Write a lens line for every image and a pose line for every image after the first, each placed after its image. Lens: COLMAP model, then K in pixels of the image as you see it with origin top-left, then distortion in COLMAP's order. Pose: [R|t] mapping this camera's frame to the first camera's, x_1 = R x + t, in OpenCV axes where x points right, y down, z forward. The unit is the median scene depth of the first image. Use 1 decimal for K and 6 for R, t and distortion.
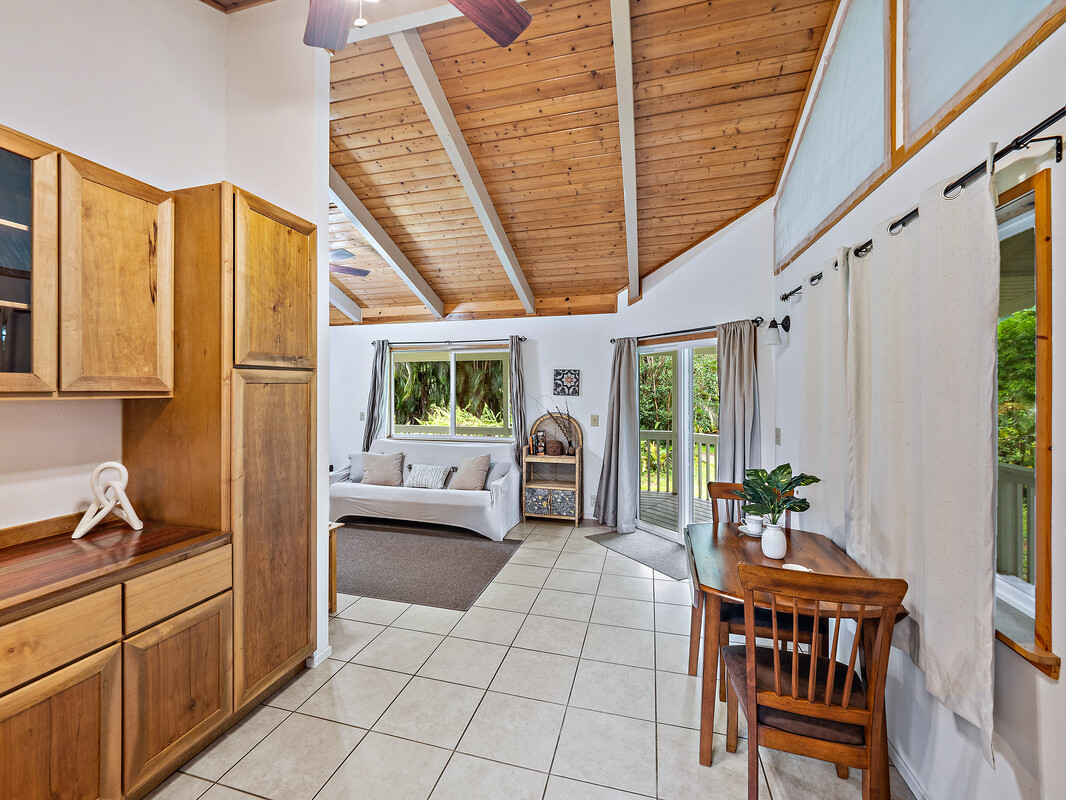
lens RADIAL K [[452.9, 0, 511.3], [0, 452.9, 391.4], [0, 0, 1]] dist [-0.011100, -0.000374]
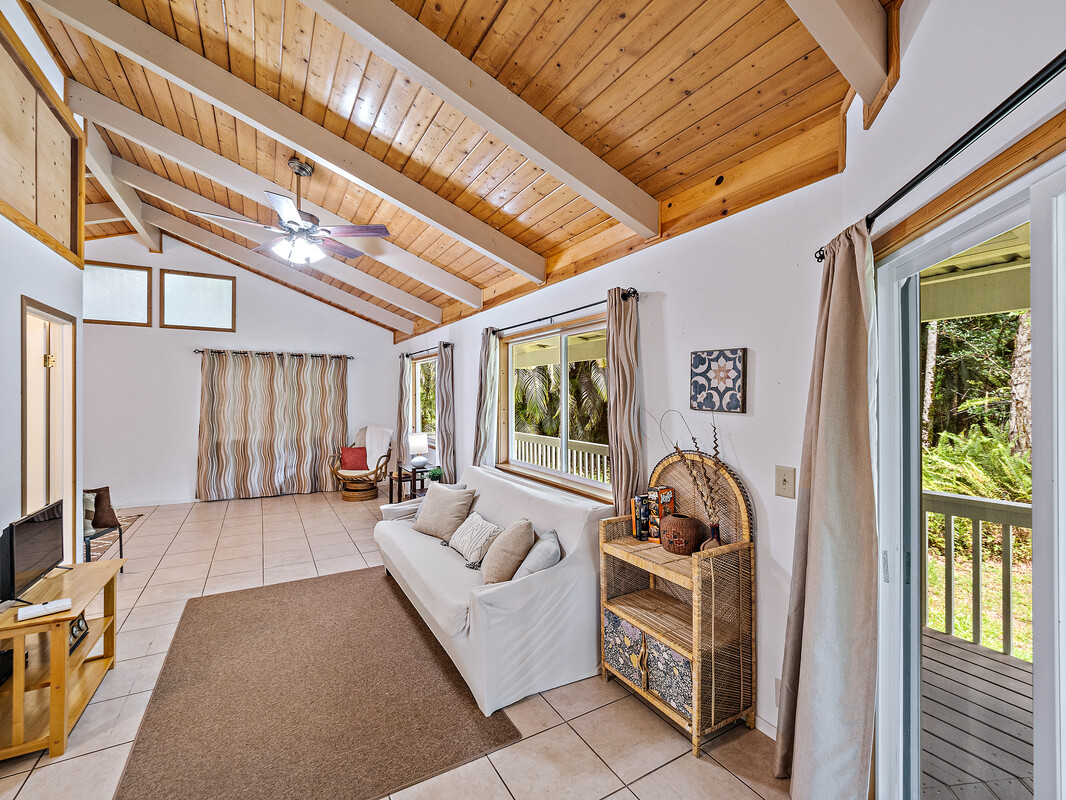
lens RADIAL K [[452.9, 0, 526.4], [0, 452.9, 397.2], [0, 0, 1]] dist [-0.011100, -0.000374]
pose [[0.714011, -0.000006, -0.700135, 0.287282], [-0.003456, 0.999988, -0.003533, -0.002541], [0.700126, 0.004943, 0.714002, 0.582078]]
